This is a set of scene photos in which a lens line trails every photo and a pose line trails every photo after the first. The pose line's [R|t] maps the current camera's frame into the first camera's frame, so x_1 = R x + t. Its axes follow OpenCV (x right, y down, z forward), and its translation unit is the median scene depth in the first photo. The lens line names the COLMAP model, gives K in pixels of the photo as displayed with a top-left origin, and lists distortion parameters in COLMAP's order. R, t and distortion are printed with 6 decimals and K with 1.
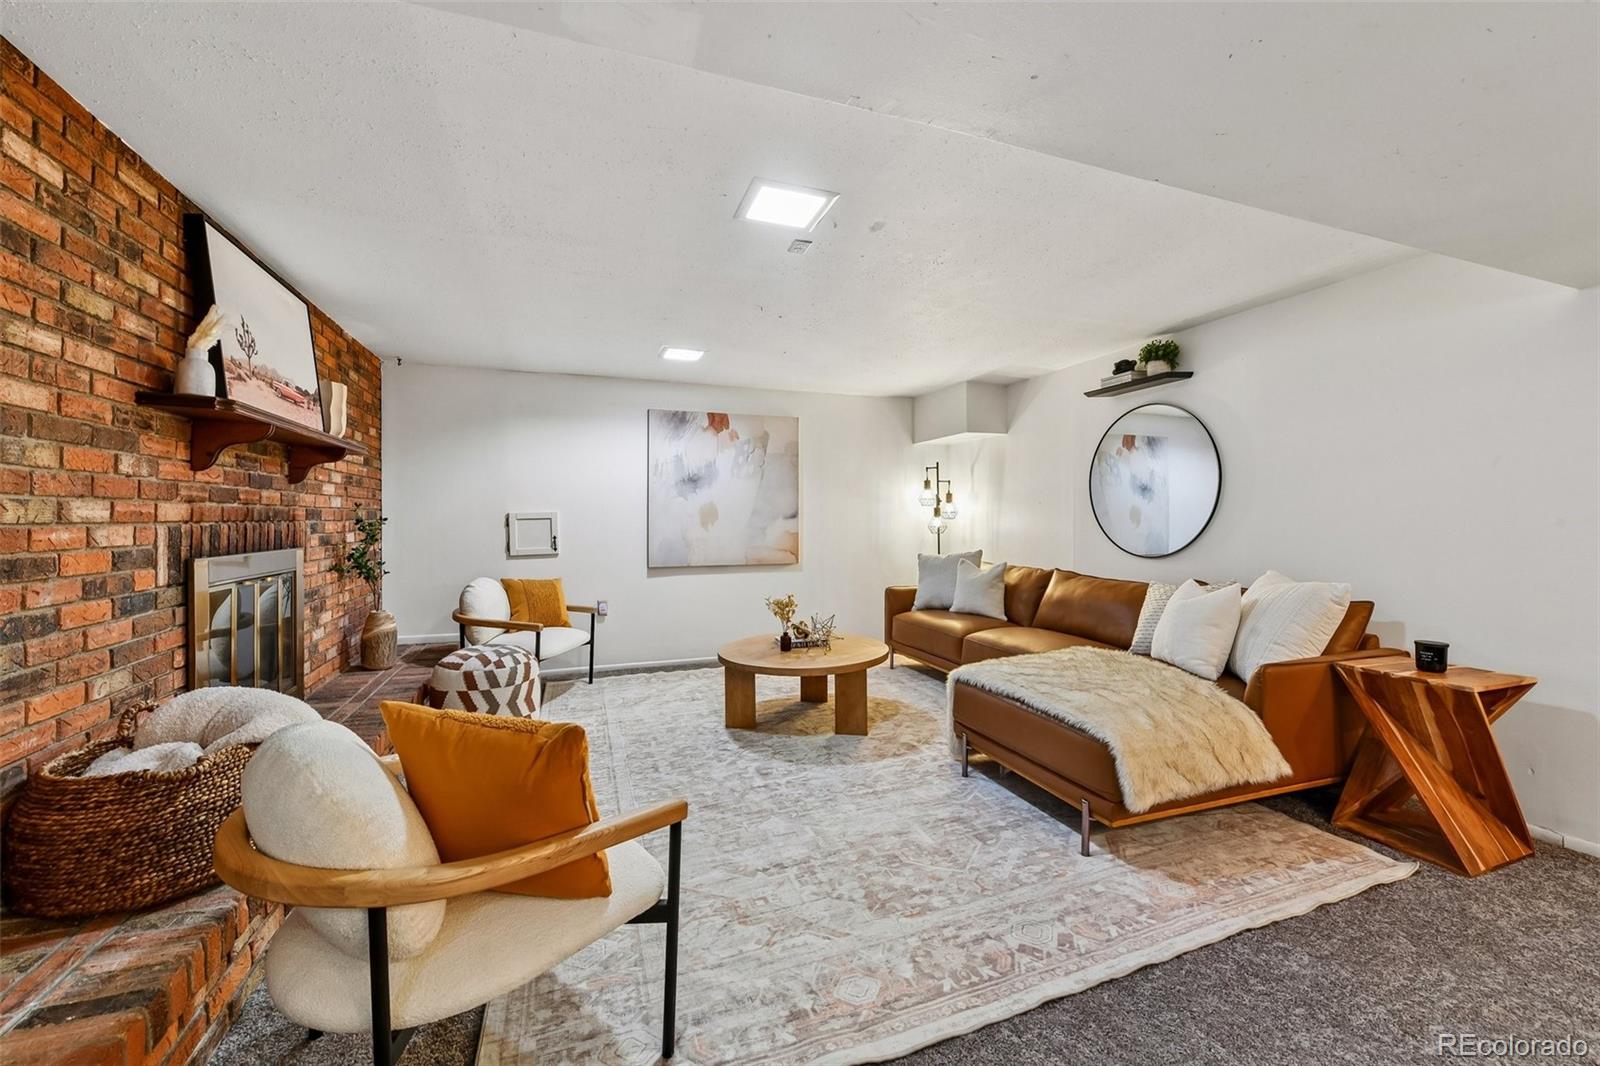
lens RADIAL K [[642.1, 0, 807.1], [0, 642.1, 516.4], [0, 0, 1]] dist [-0.008510, -0.002038]
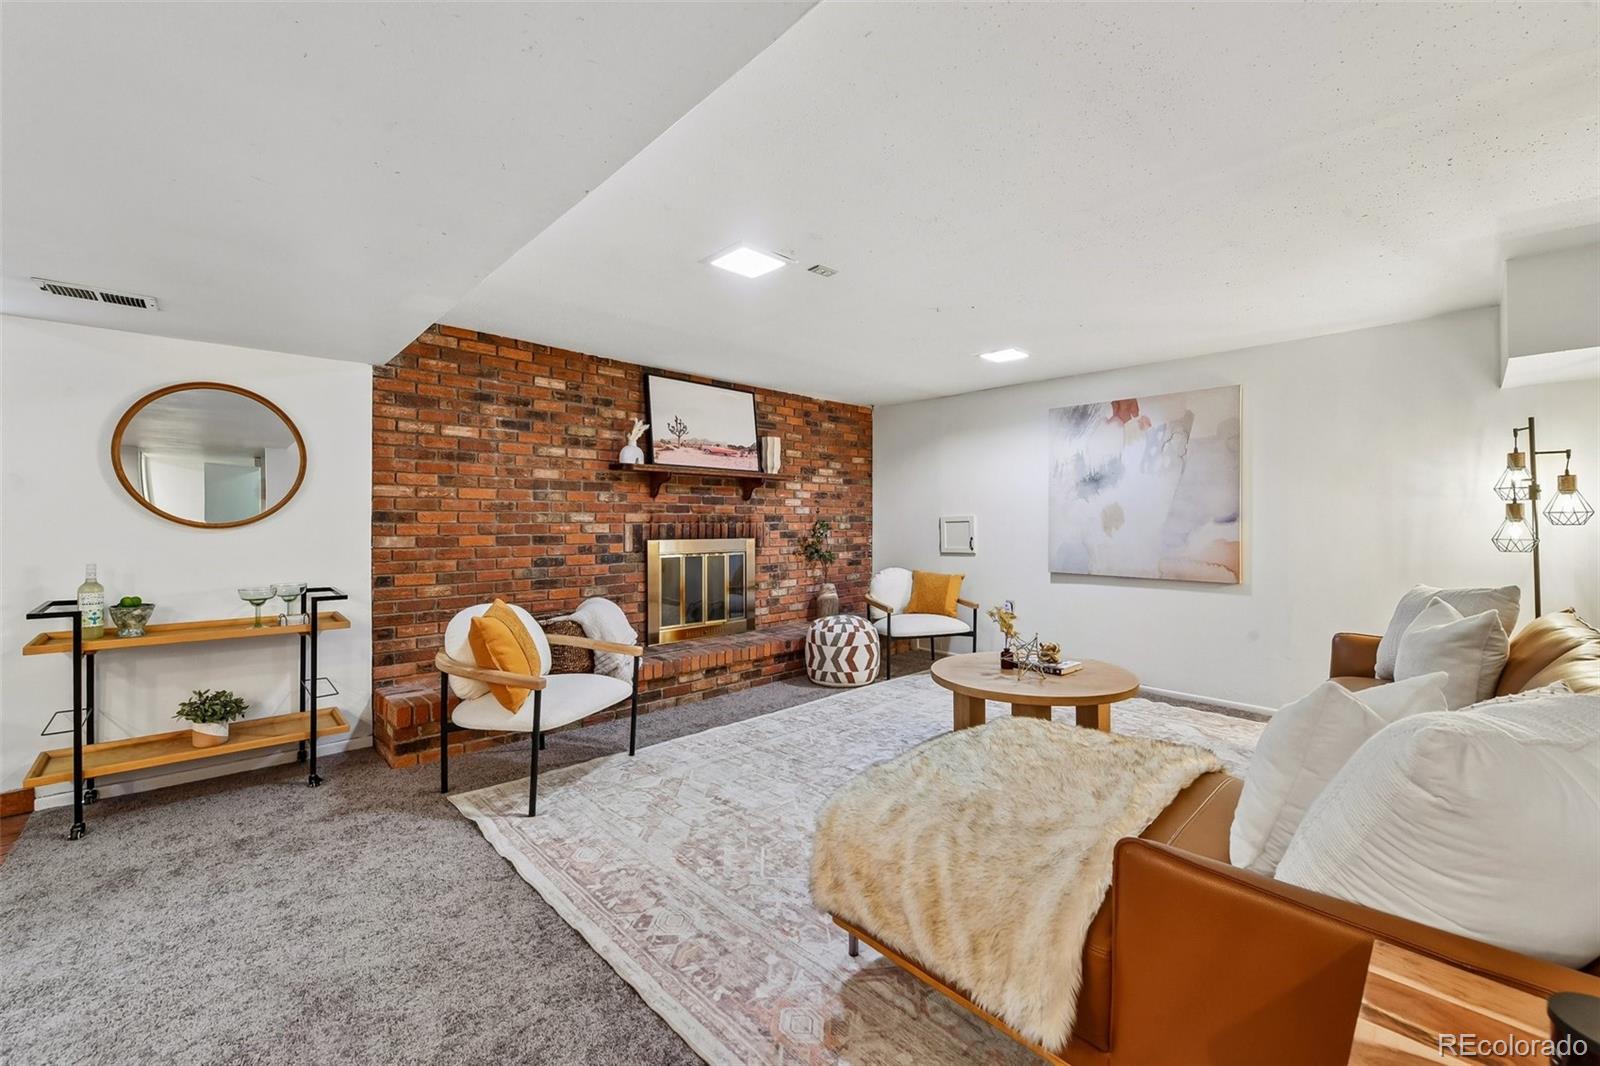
lens RADIAL K [[642.1, 0, 814.8], [0, 642.1, 521.3], [0, 0, 1]] dist [-0.008510, -0.002038]
pose [[0.402067, 0.003131, -0.915605, 0.838095], [0.000035, 0.999994, 0.003435, -0.001494], [0.915610, -0.001413, 0.402065, 0.475972]]
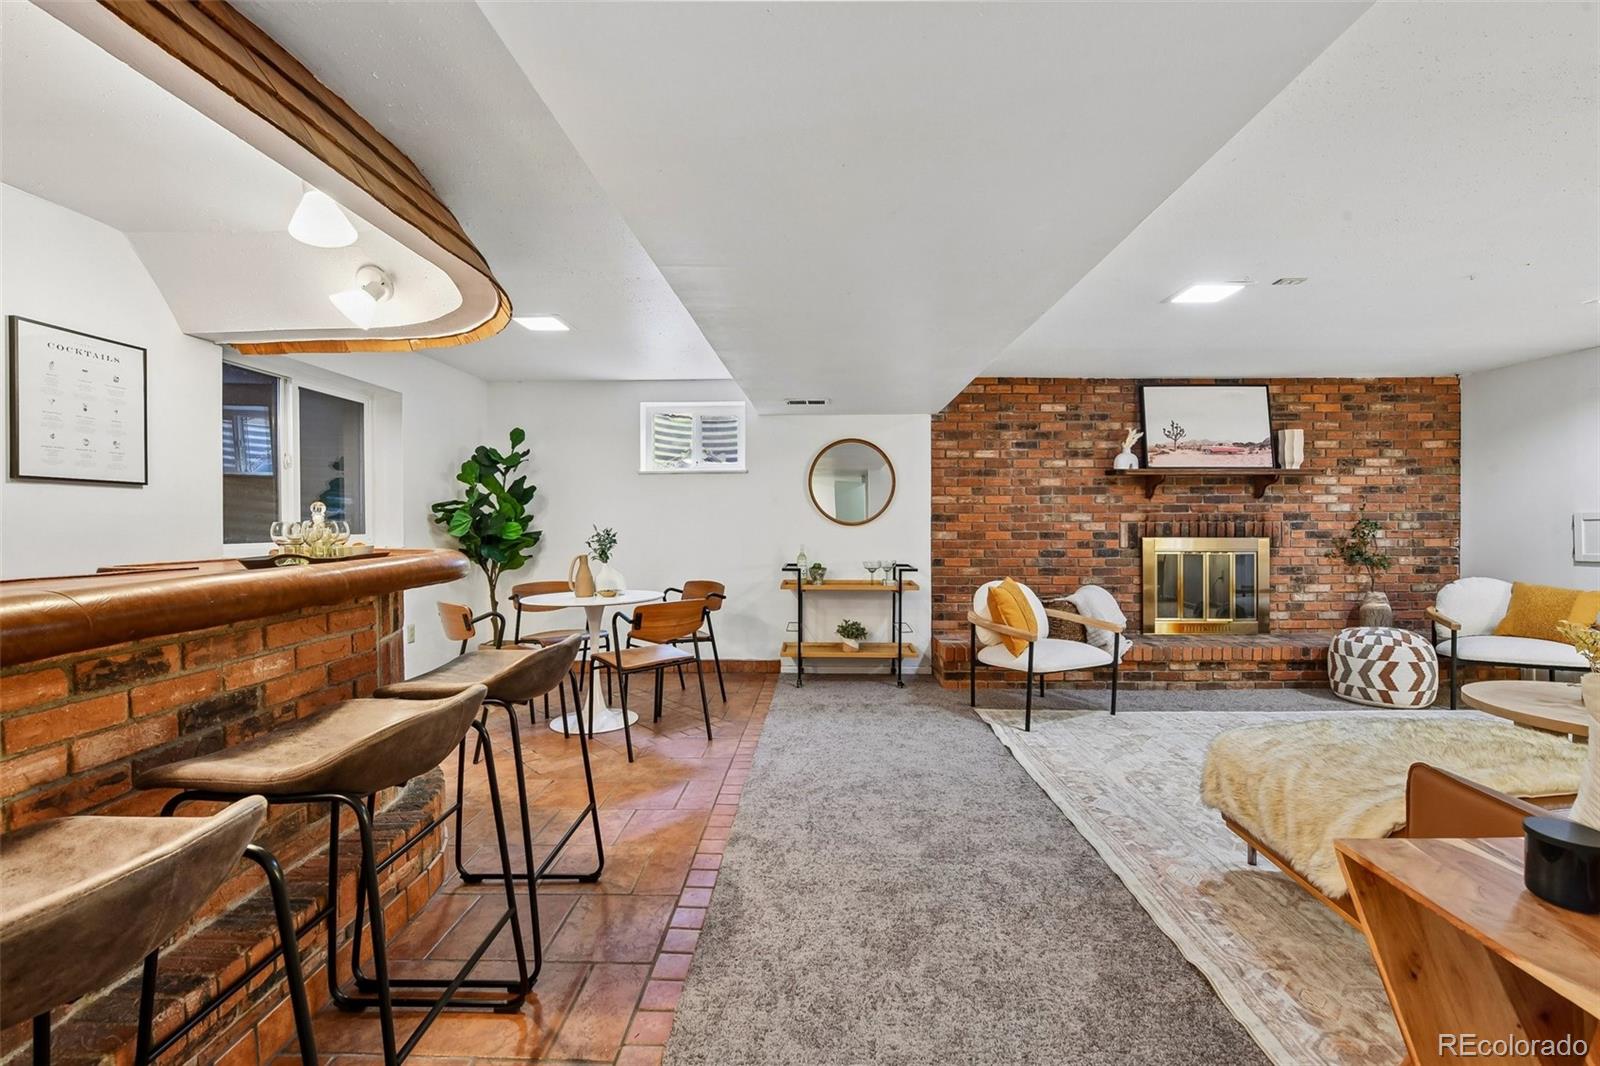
lens RADIAL K [[663.4, 0, 803.2], [0, 663.4, 524.1], [0, 0, 1]] dist [-0.005367, -0.002184]
pose [[-0.374196, 0.007562, -0.927319, 1.207861], [0.005515, 0.999967, 0.005929, -0.001441], [0.927333, -0.002895, -0.374225, 0.549437]]
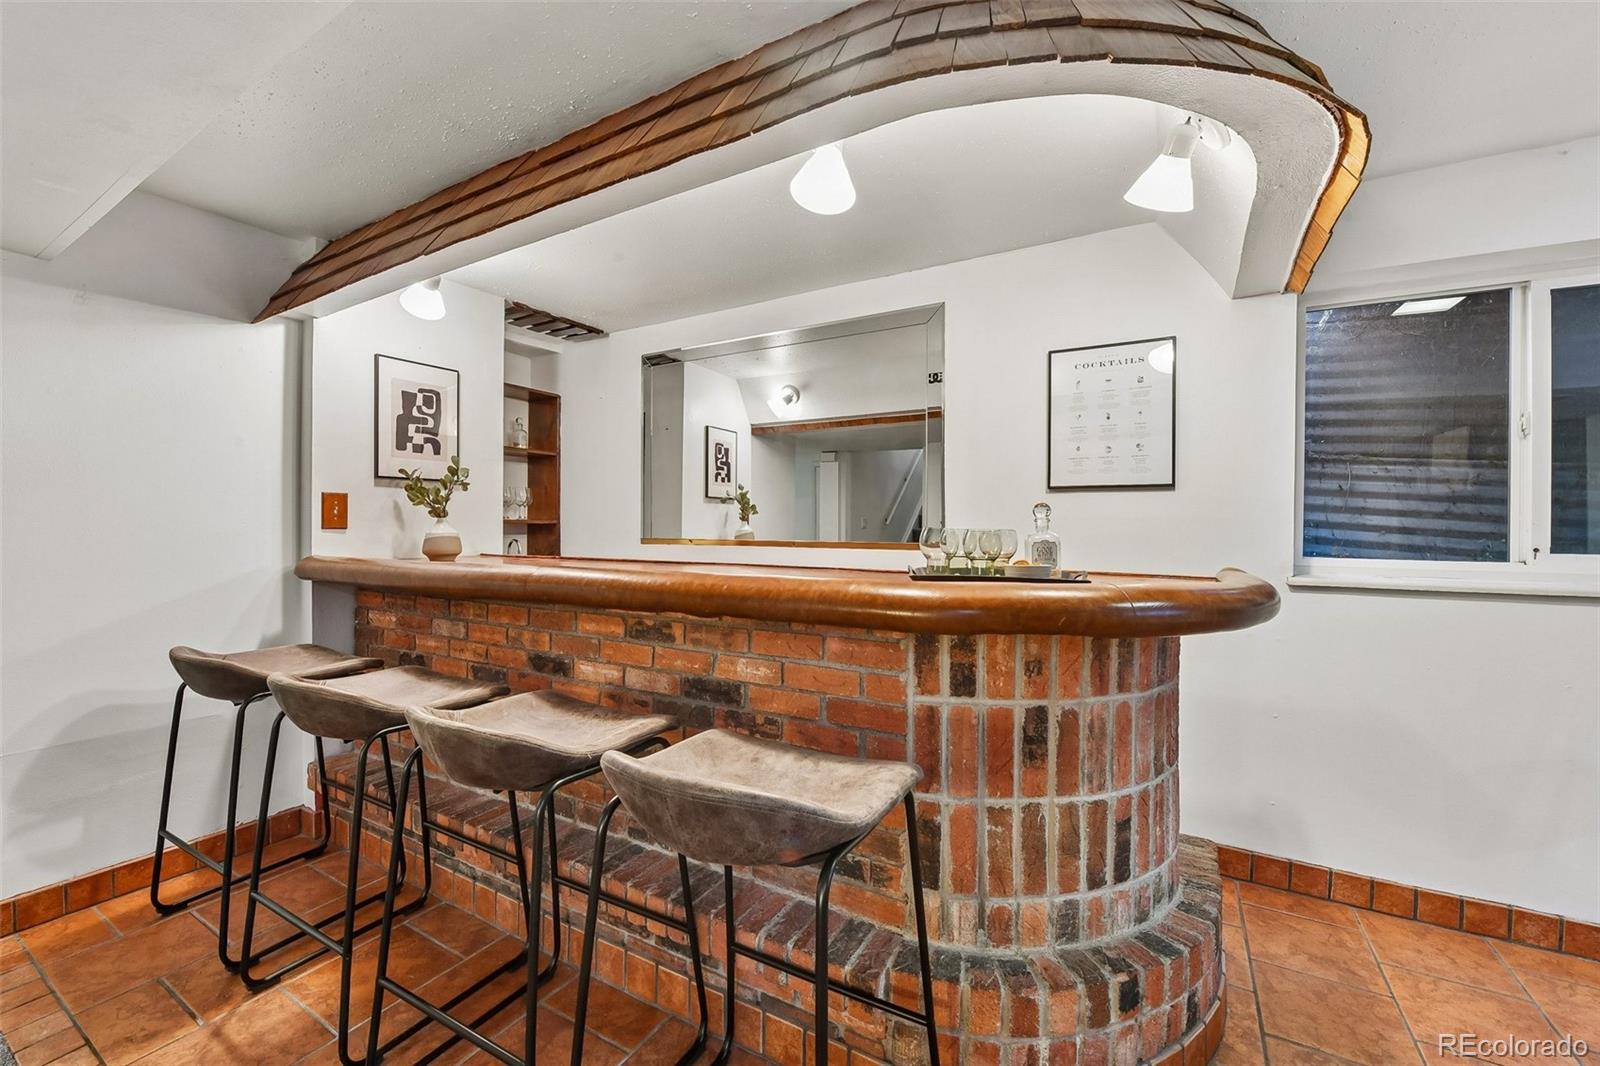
lens RADIAL K [[642.1, 0, 806.1], [0, 642.1, 524.1], [0, 0, 1]] dist [-0.008510, -0.002038]
pose [[-0.645157, -0.002086, 0.764047, 0.423625], [-0.003760, 0.999993, -0.000444, -0.005597], [-0.764041, -0.003159, -0.645160, 0.248977]]
